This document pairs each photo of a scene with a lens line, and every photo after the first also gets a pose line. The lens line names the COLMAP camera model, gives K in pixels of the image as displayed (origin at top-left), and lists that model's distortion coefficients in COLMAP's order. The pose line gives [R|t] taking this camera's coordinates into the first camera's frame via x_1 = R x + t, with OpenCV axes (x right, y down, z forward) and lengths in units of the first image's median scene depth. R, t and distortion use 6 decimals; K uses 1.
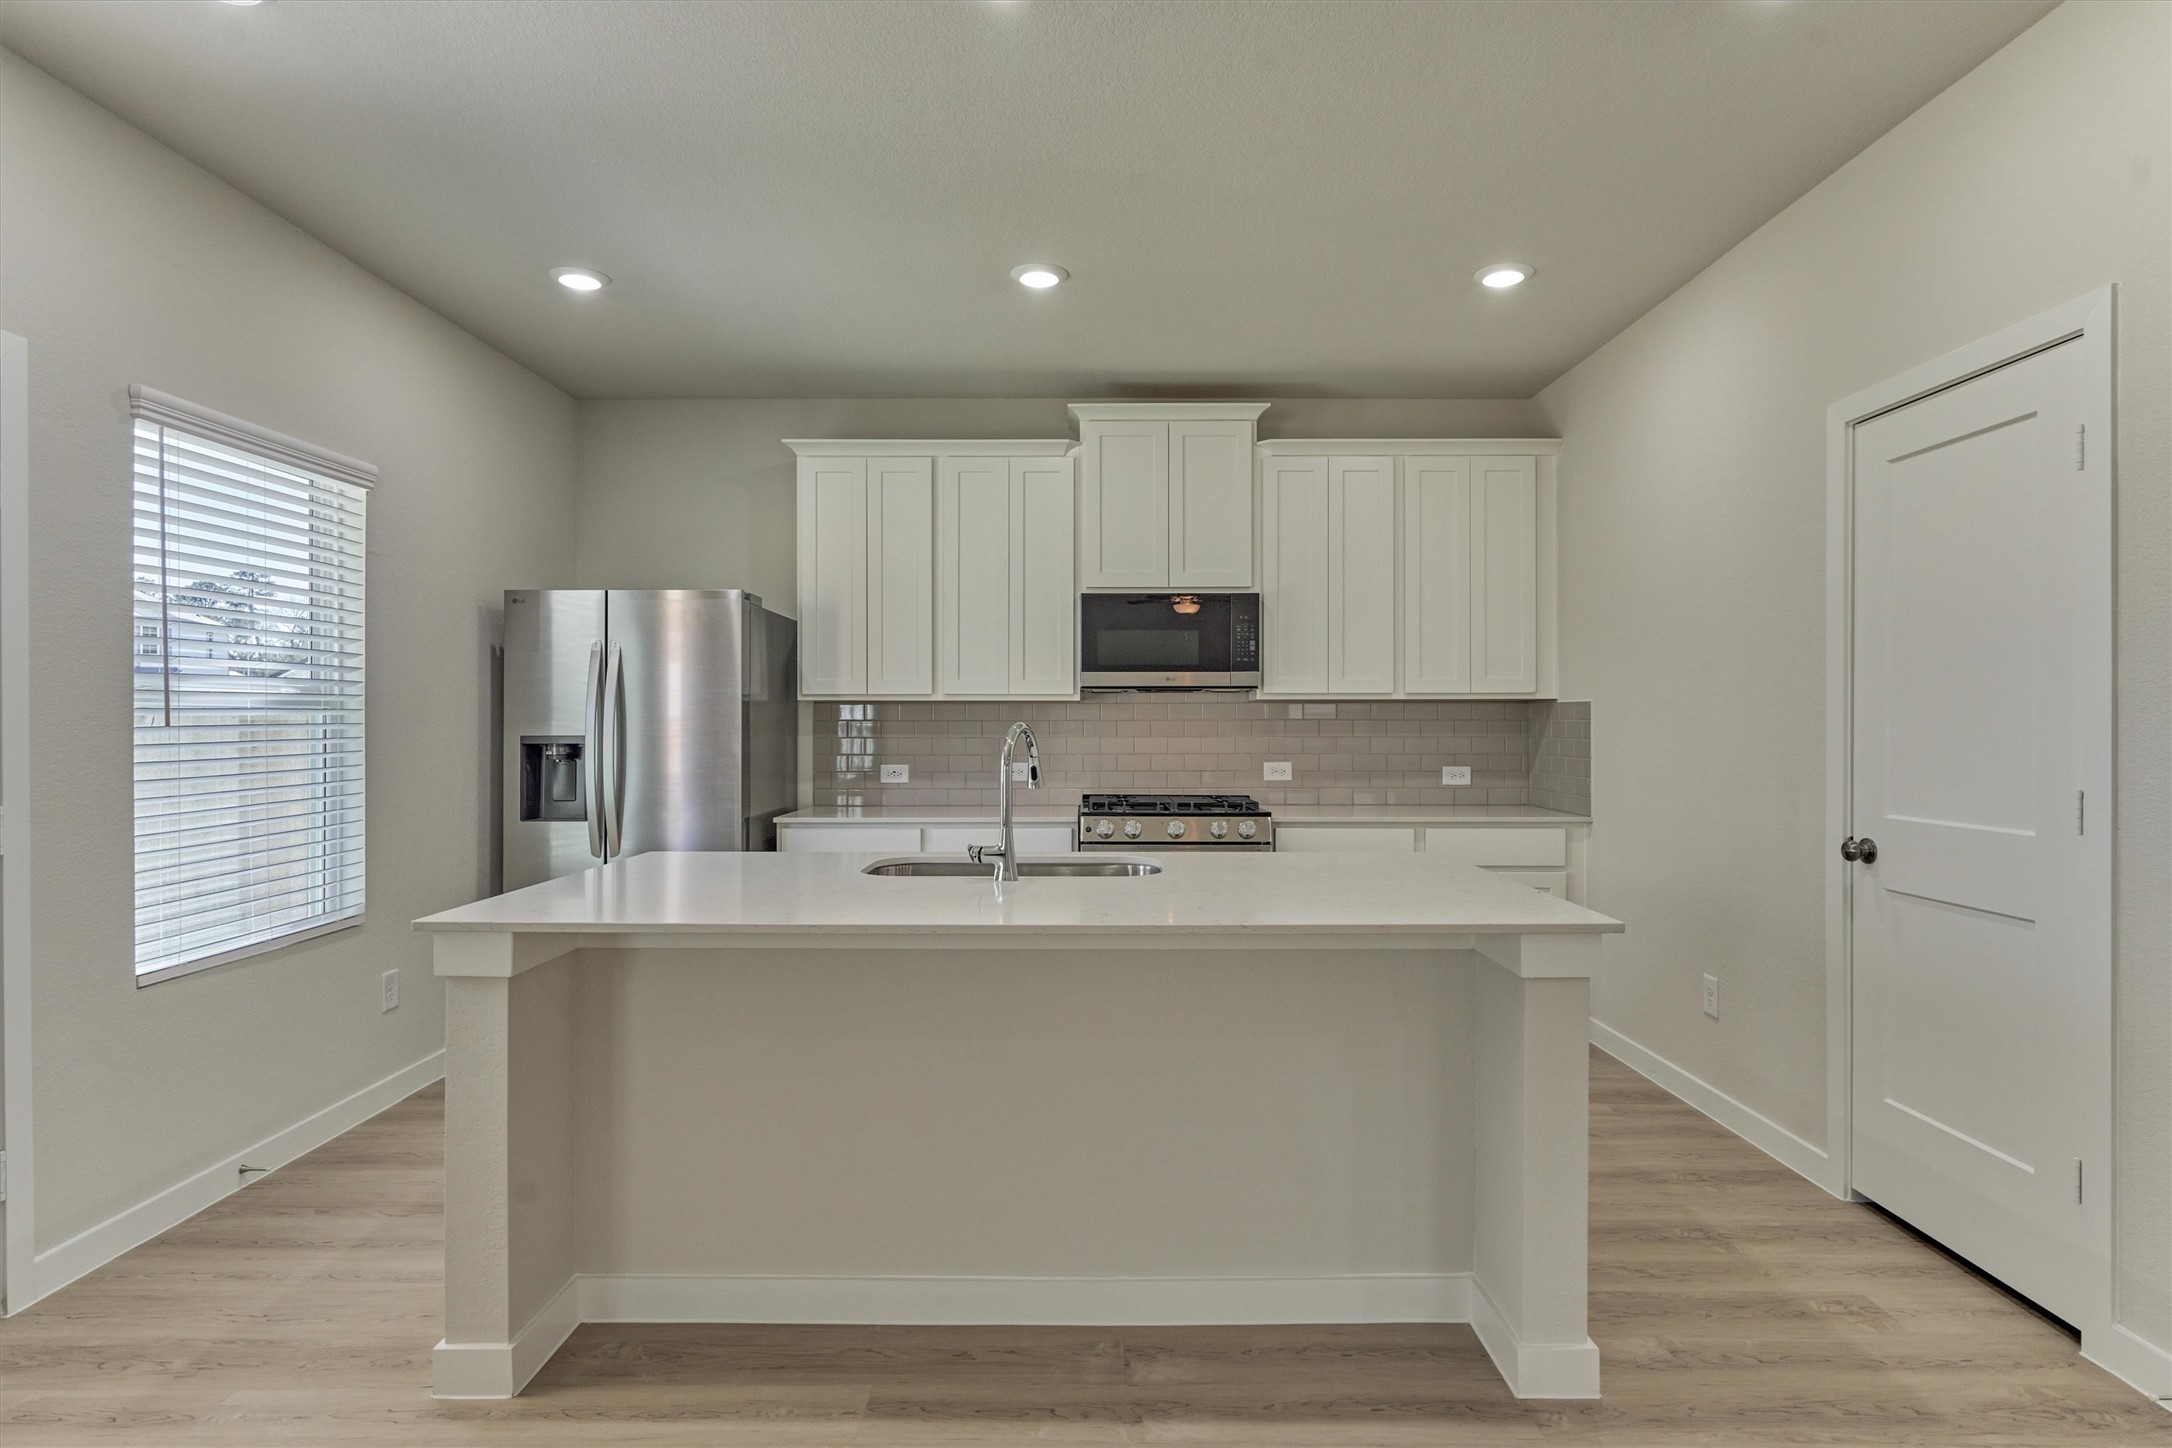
lens RADIAL K [[1137.8, 0, 1090.5], [0, 1137.8, 720.5], [0, 0, 1]] dist [0.001566, -0.000753]
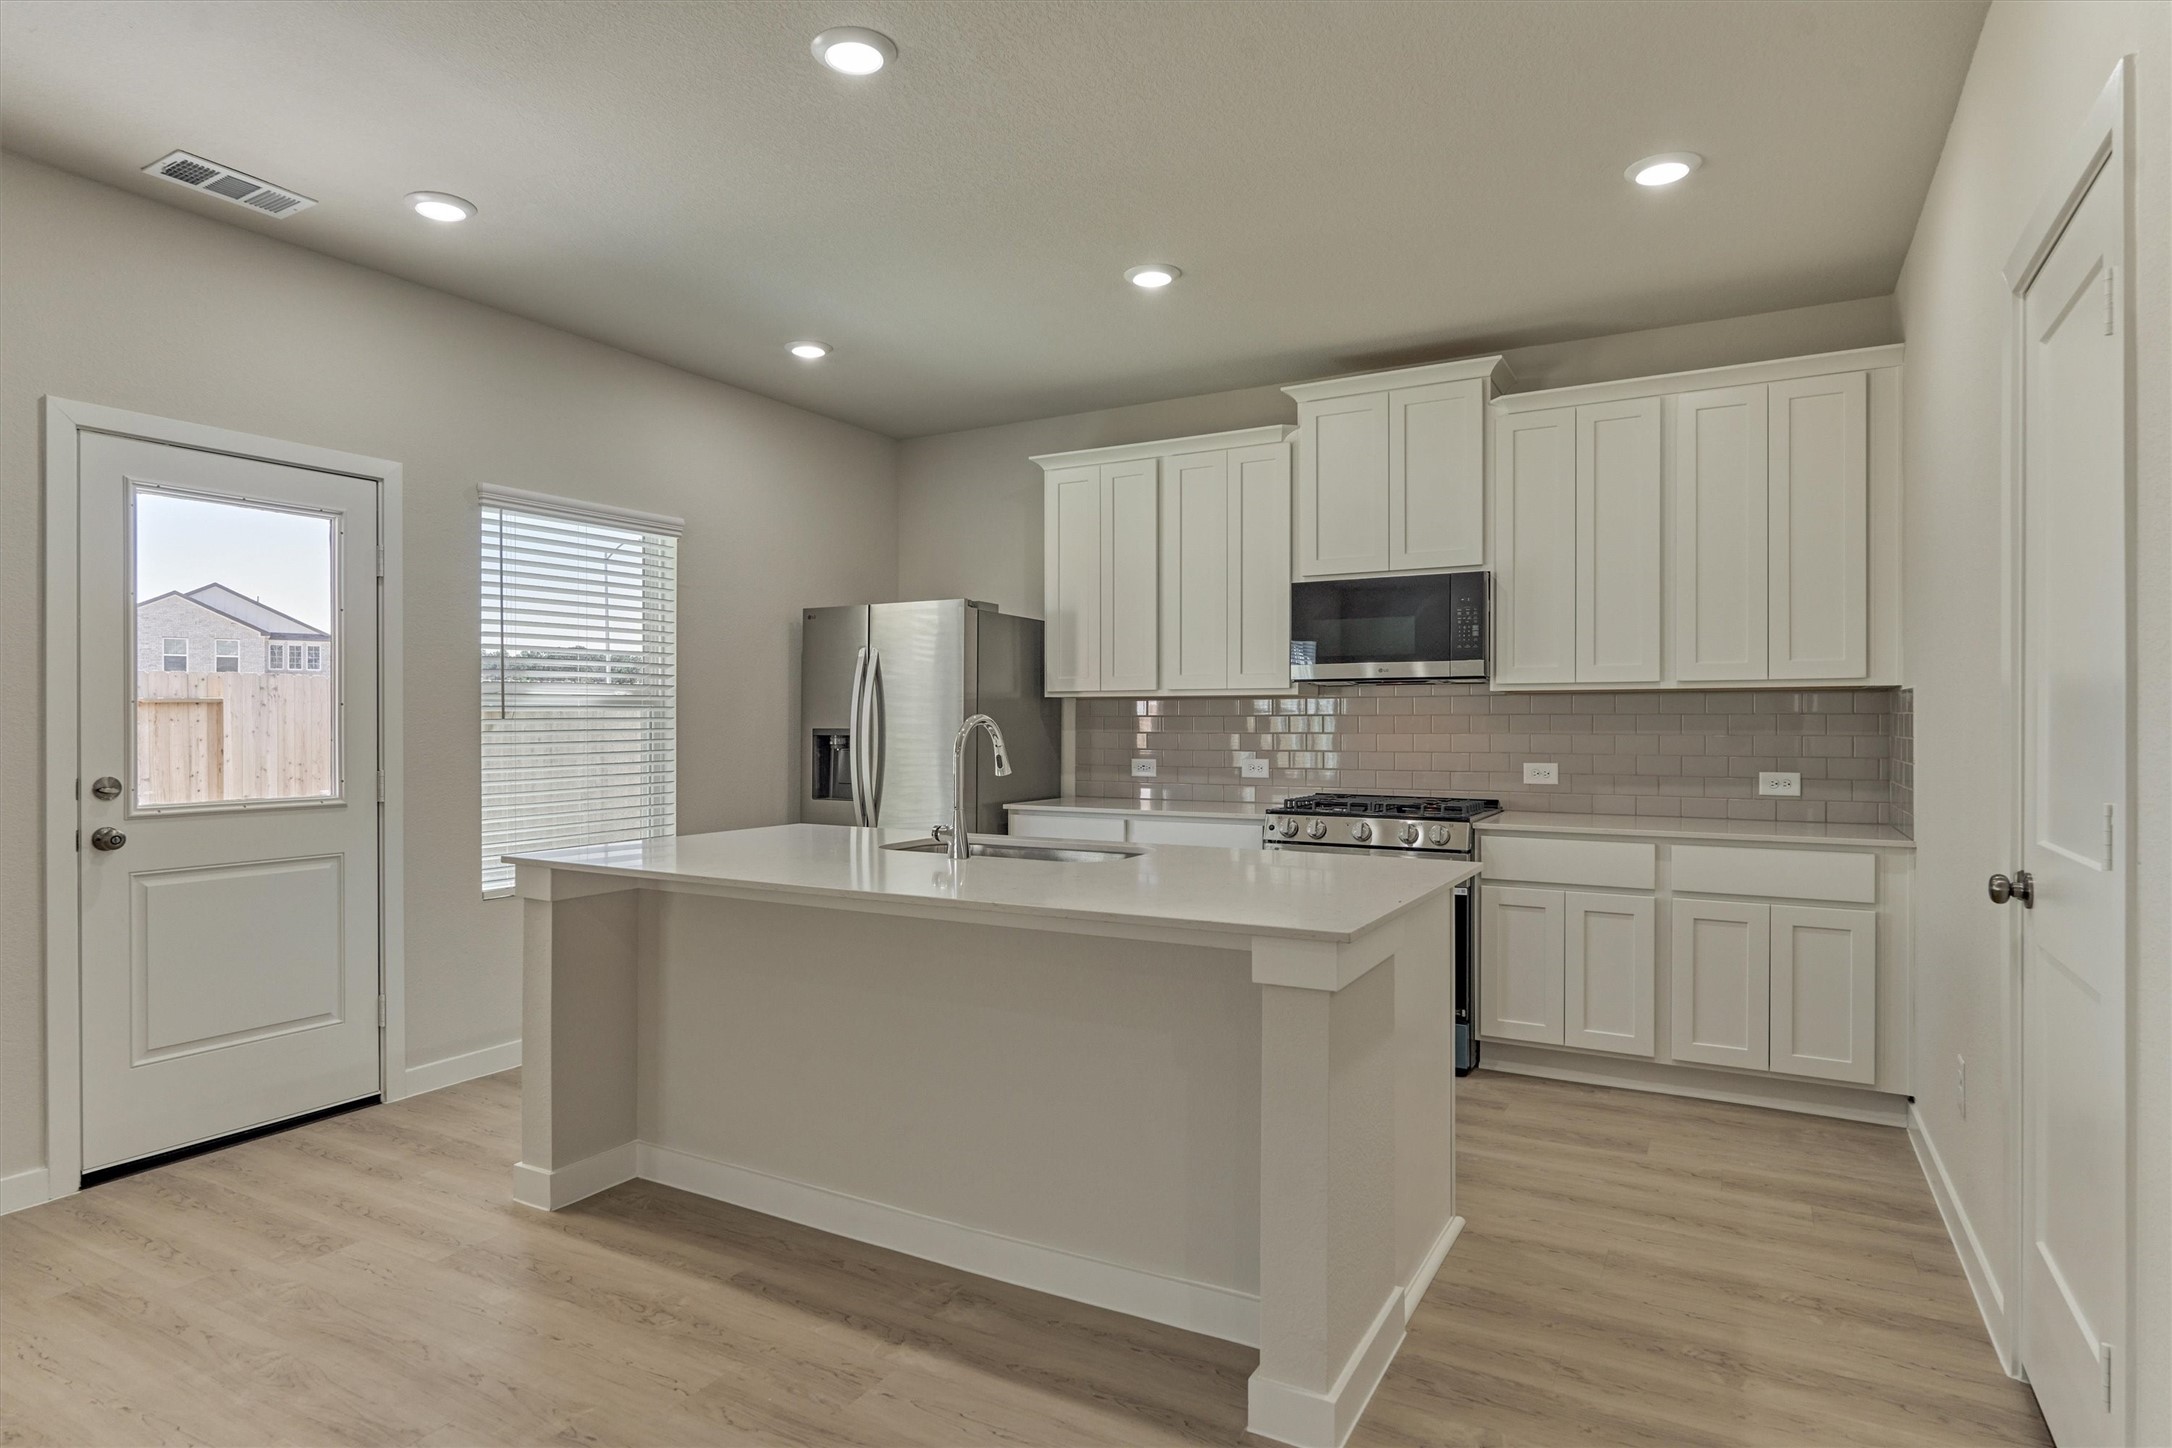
lens RADIAL K [[1189.7, 0, 1068.1], [0, 1189.7, 719.1], [0, 0, 1]] dist [-0.002942, 0.003829]
pose [[0.867886, -0.001162, -0.496761, 0.367258], [0.000275, 0.999998, -0.001859, 0.005736], [0.496763, 0.001477, 0.867885, 0.038300]]
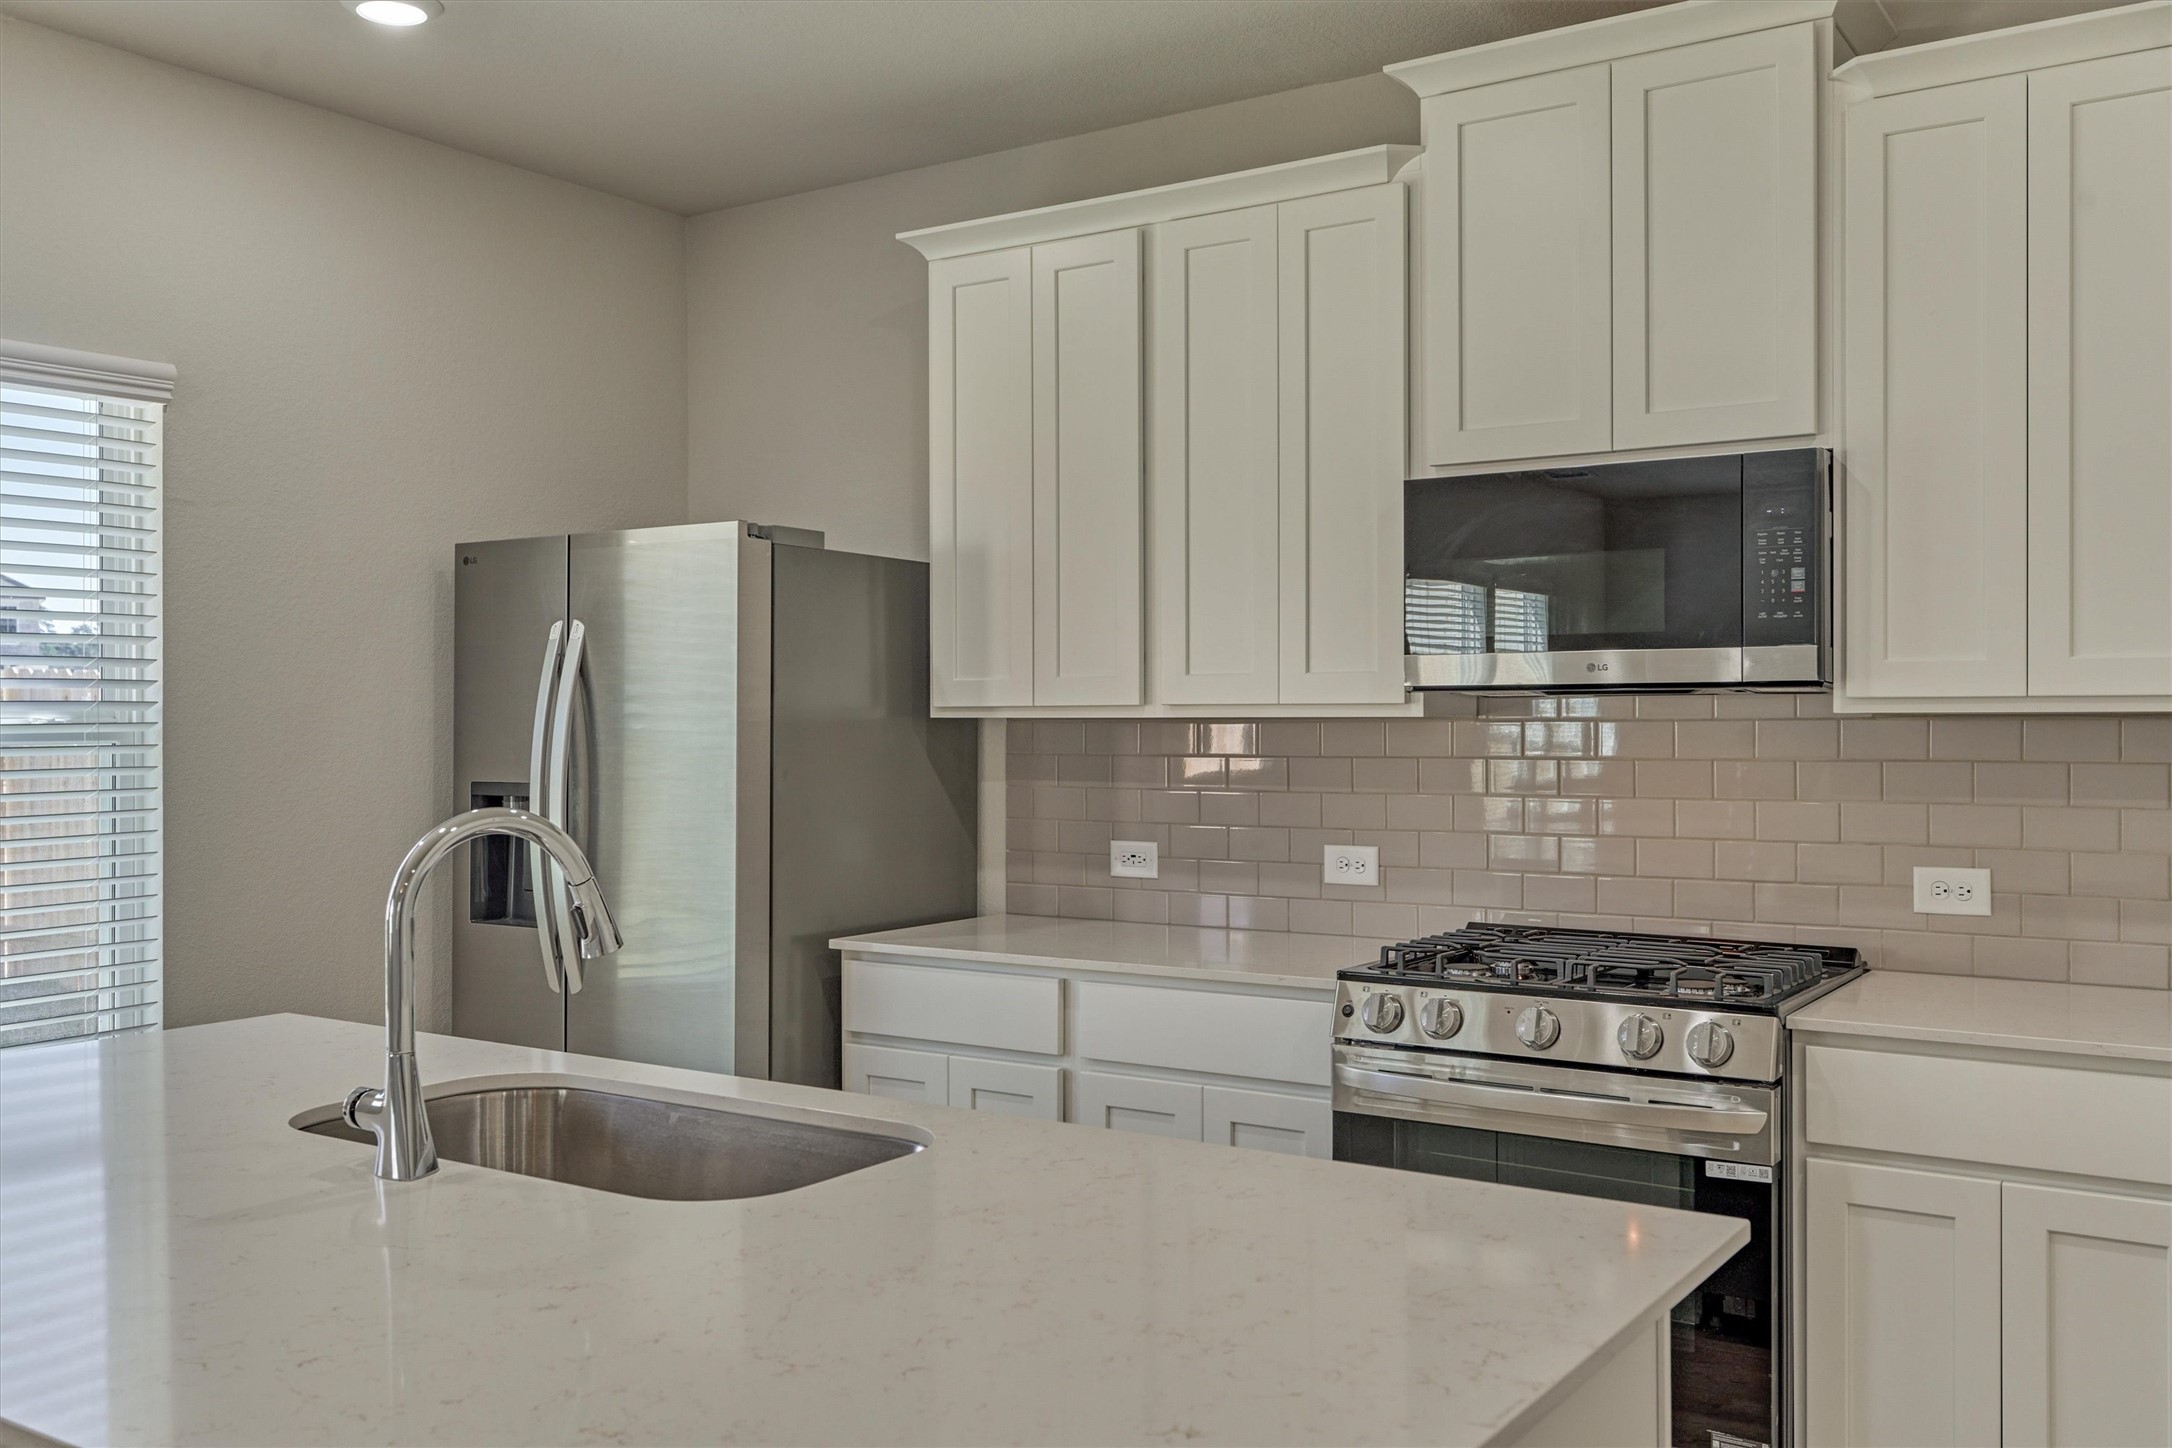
lens RADIAL K [[1899.8, 0, 1087.2], [0, 1899.8, 717.3], [0, 0, 1]] dist [0.004775, 0.000250]
pose [[0.832160, -0.003073, -0.554527, 0.341783], [0.003406, 0.999994, -0.000430, -0.020186], [0.554525, -0.001531, 0.832166, 0.340518]]
